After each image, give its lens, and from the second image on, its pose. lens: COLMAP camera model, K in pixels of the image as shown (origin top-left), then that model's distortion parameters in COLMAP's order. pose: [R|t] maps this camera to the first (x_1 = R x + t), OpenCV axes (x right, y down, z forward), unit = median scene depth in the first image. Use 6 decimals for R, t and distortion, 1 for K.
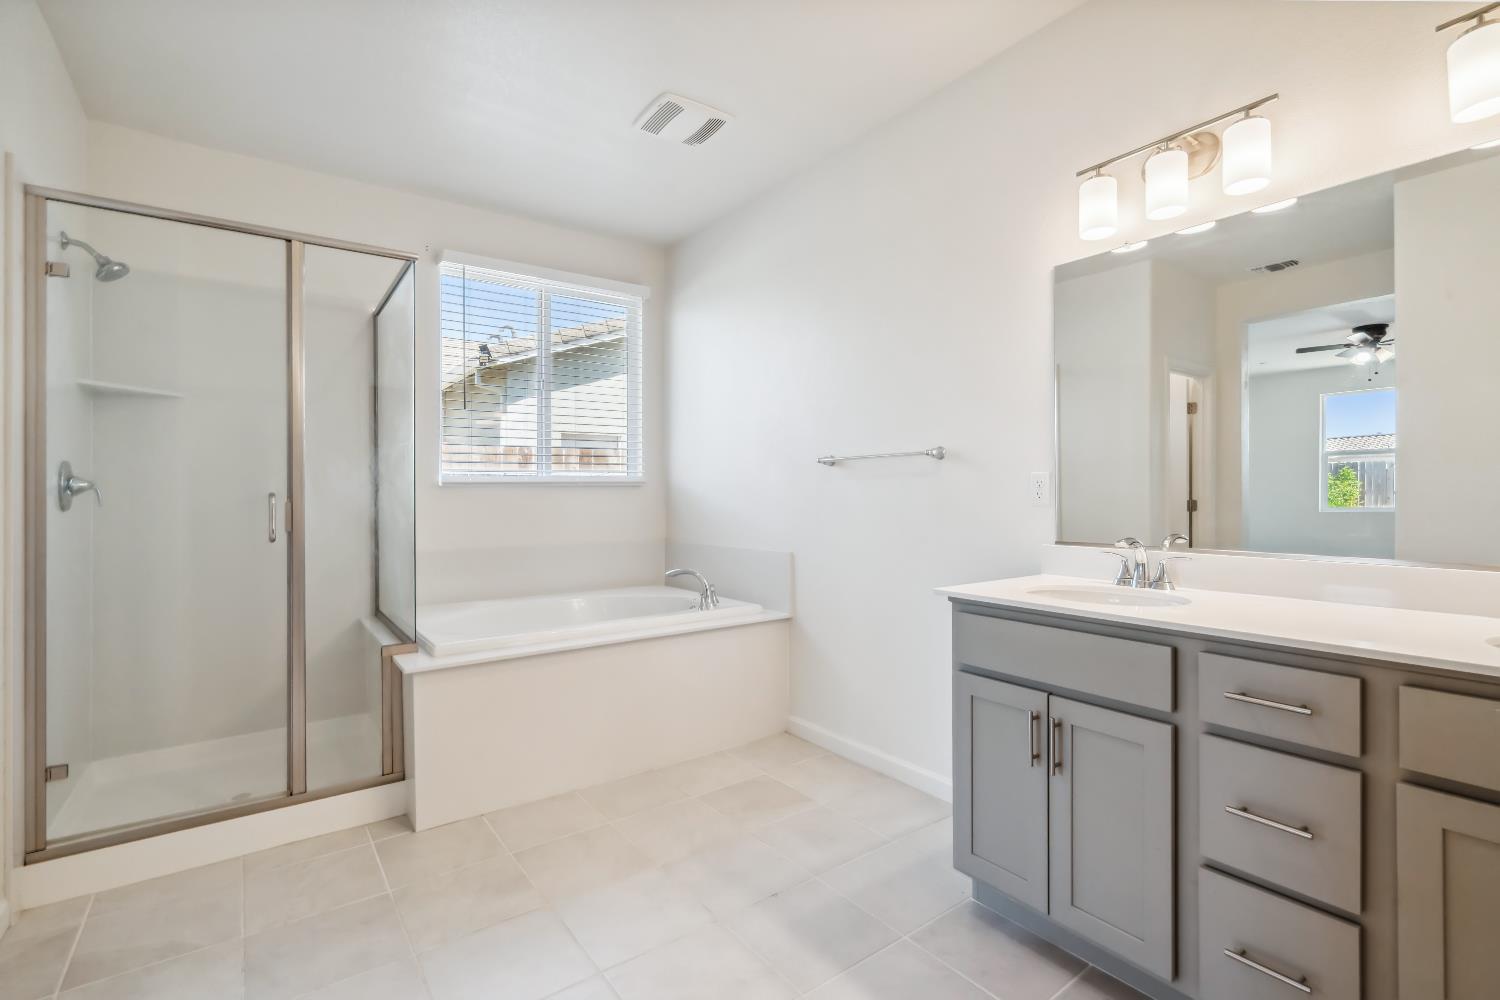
lens RADIAL K [[683.7, 0, 754.6], [0, 683.7, 496.5], [0, 0, 1]] dist [-0.001151, 0.000051]
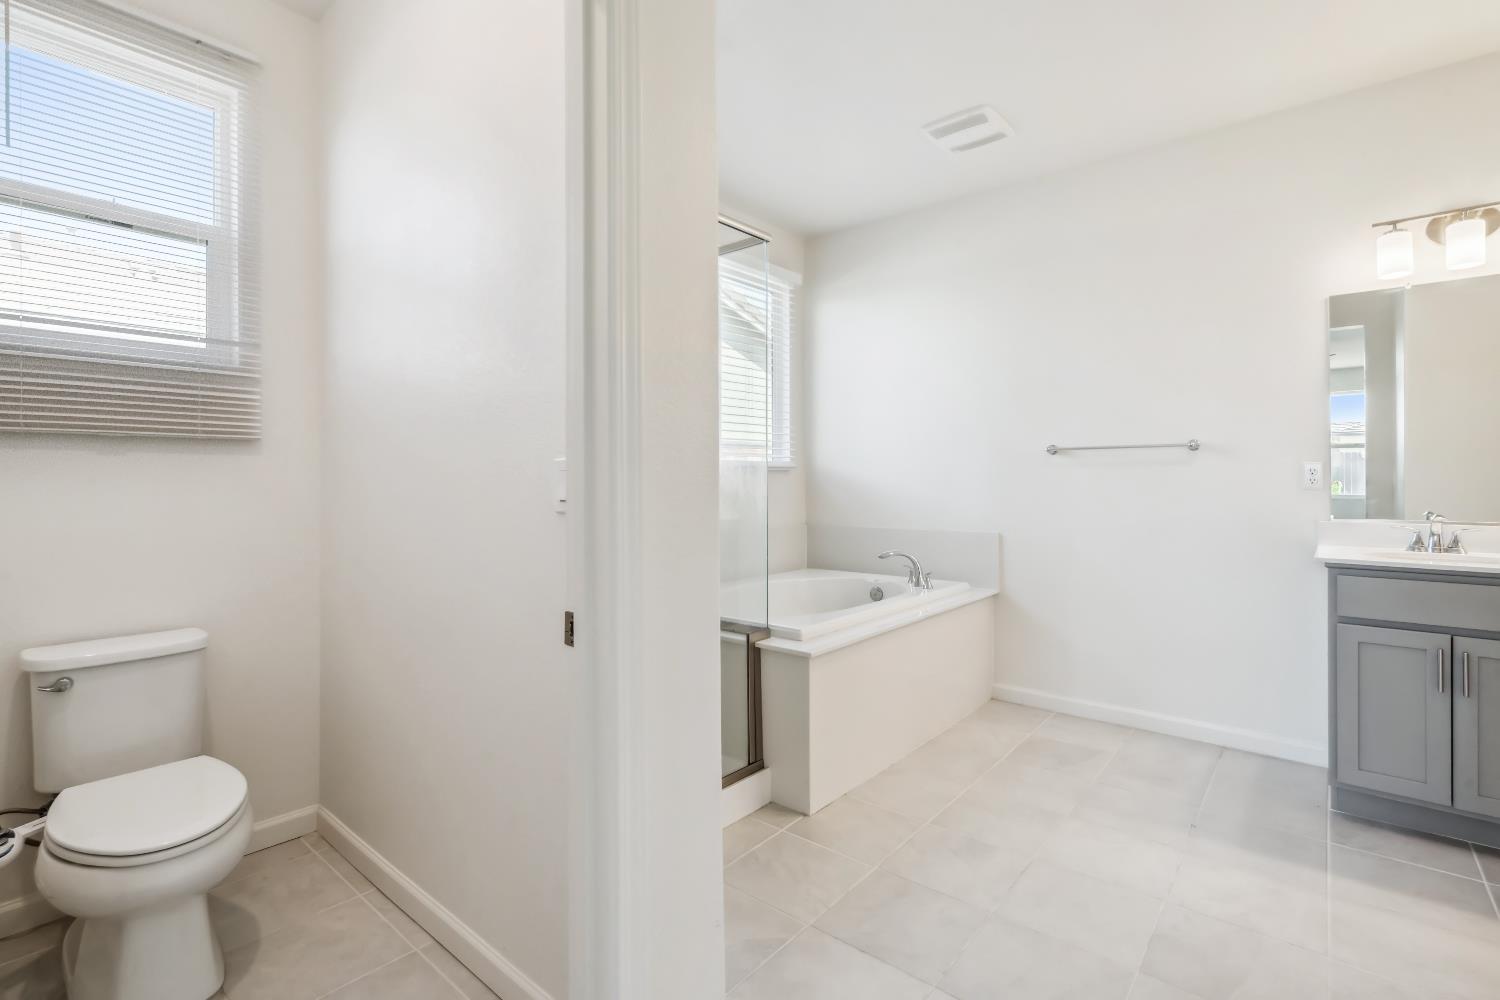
lens RADIAL K [[693.0, 0, 753.5], [0, 693.0, 478.6], [0, 0, 1]] dist [-0.001059, 0.000136]
pose [[0.970796, 0.001438, 0.239902, -0.979482], [-0.000516, 0.999992, -0.003905, -0.000485], [-0.239906, 0.003667, 0.970789, 0.036796]]
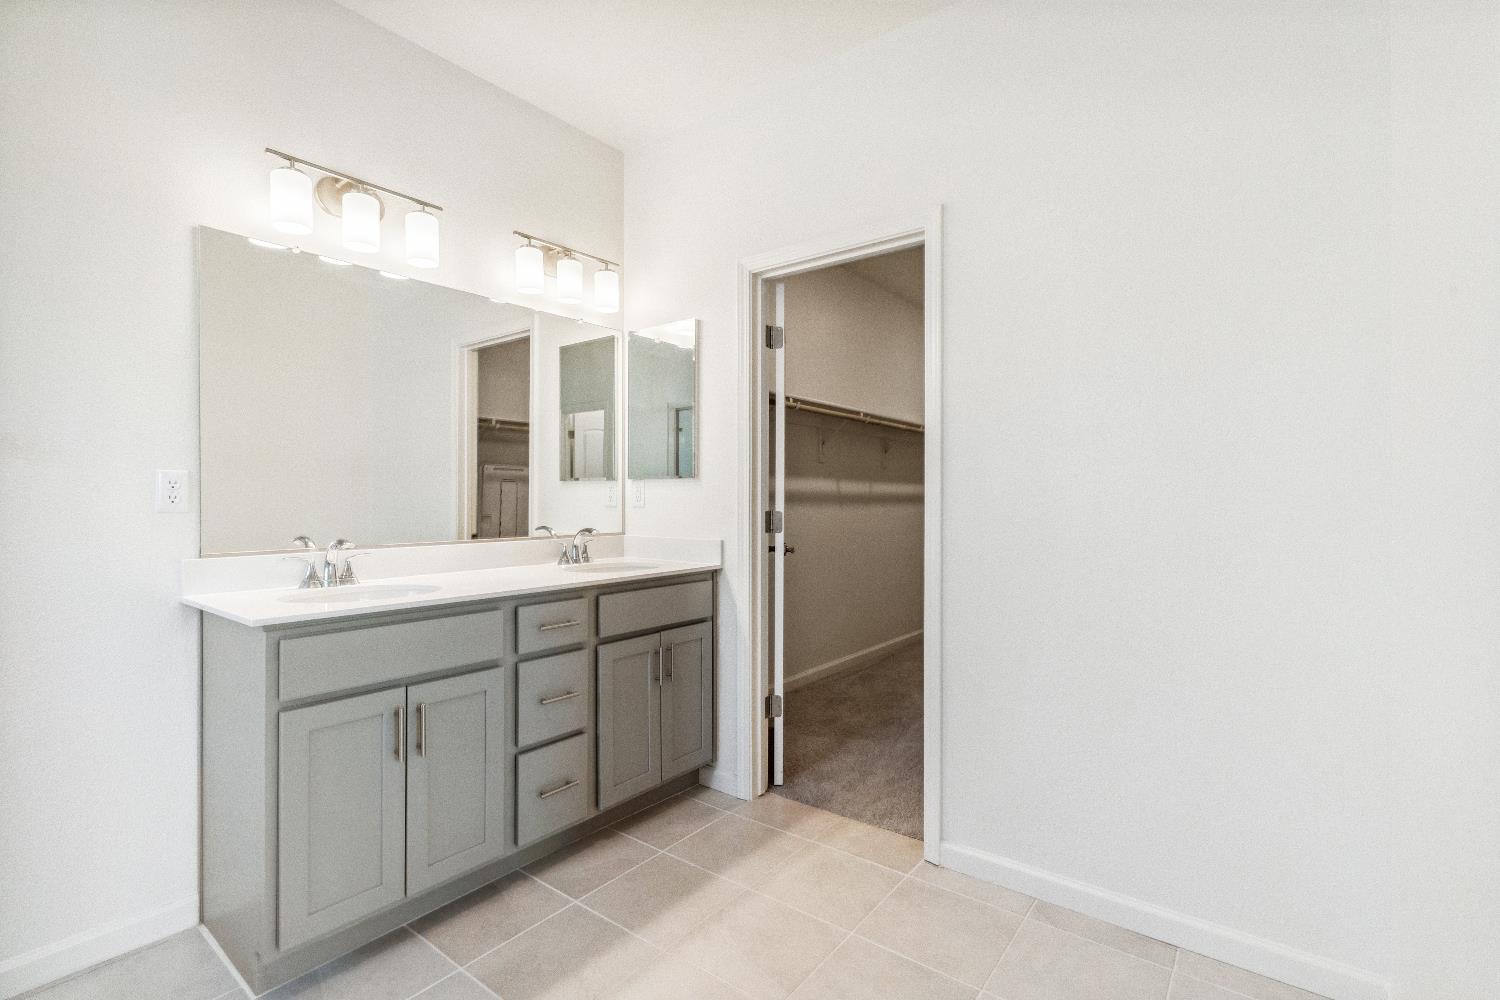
lens RADIAL K [[685.1, 0, 750.0], [0, 685.1, 500.0], [0, 0, 1]] dist [-0.000046, 0.000063]
pose [[-0.276871, 0.001320, 0.960906, -0.615964], [0.004012, 0.999992, -0.000217, 0.003009], [-0.960899, 0.003795, -0.276874, 0.655652]]
